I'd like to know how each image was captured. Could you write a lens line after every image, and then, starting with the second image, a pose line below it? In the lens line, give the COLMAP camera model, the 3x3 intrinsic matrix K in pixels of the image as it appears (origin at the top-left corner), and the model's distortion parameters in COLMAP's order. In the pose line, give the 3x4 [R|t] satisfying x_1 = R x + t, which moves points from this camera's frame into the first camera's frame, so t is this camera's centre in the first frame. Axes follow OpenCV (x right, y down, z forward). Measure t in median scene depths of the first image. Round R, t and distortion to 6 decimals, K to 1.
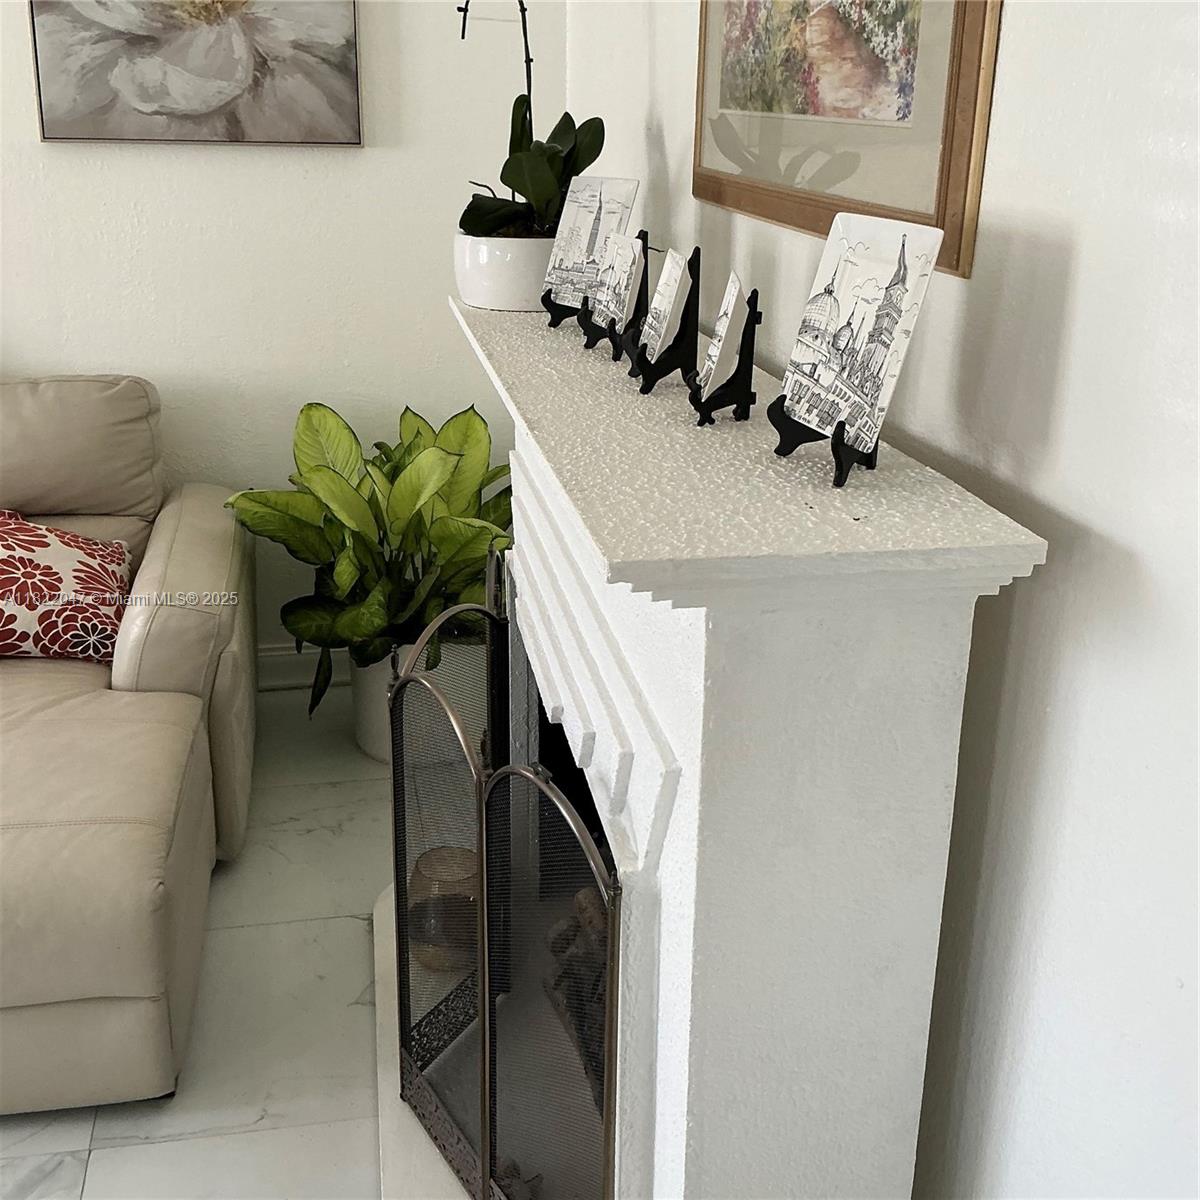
lens RADIAL K [[1318.9, 0, 595.5], [0, 1318.9, 603.6], [0, 0, 1]] dist [0.170588, -0.363381]
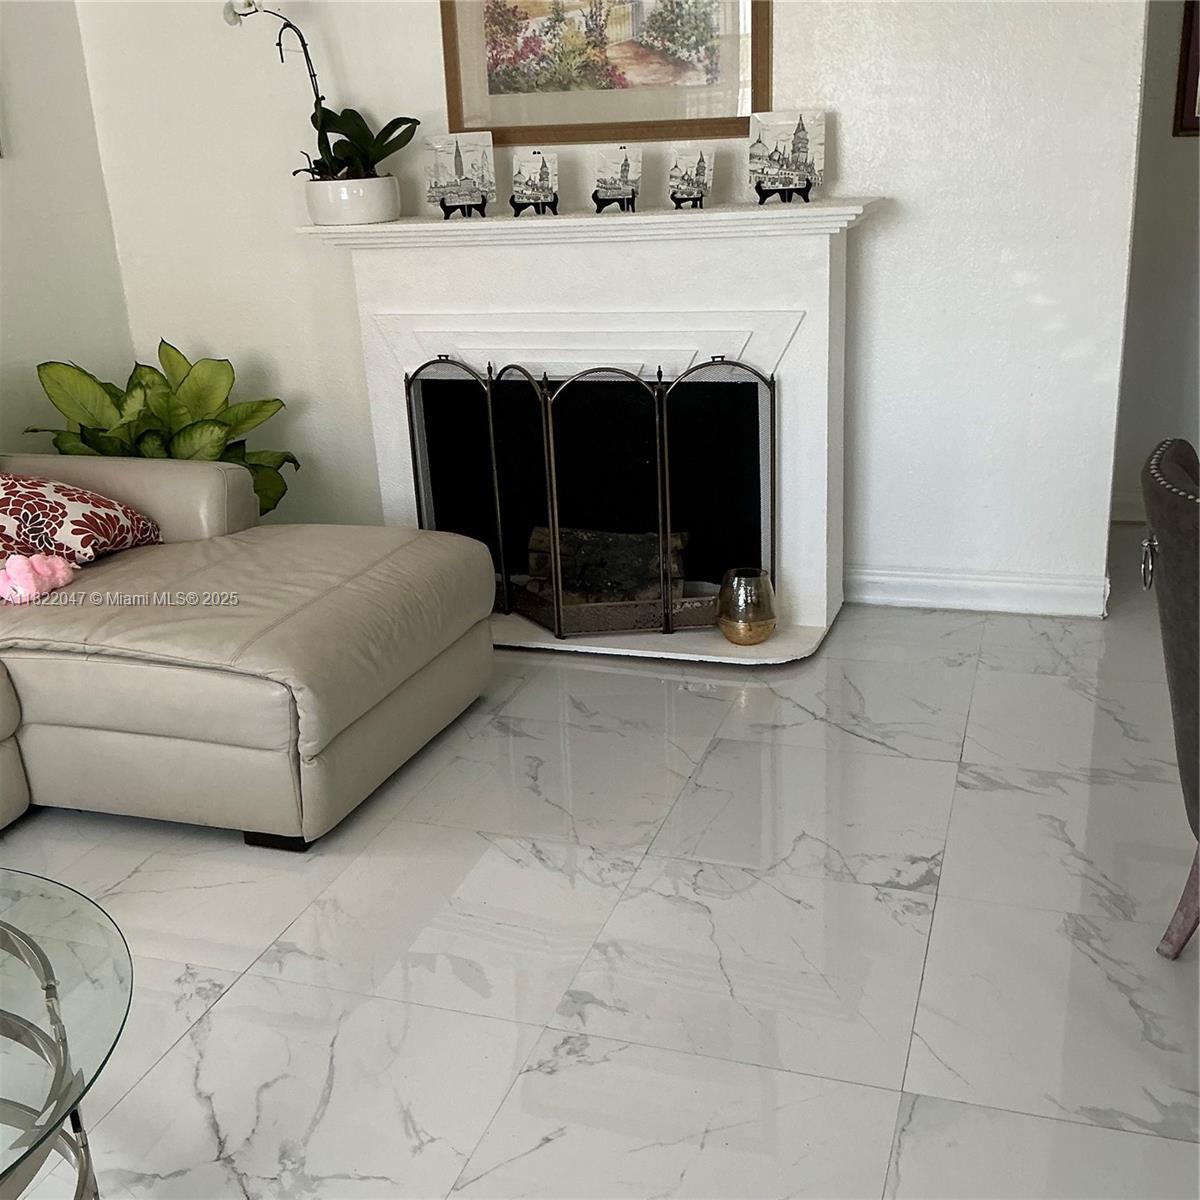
lens RADIAL K [[1318.9, 0, 595.5], [0, 1318.9, 603.6], [0, 0, 1]] dist [0.170588, -0.363381]
pose [[0.516197, -0.325027, 0.792400, -1.055677], [0.352549, 0.923812, 0.149267, 0.048383], [-0.780544, 0.202309, 0.591457, -0.075223]]
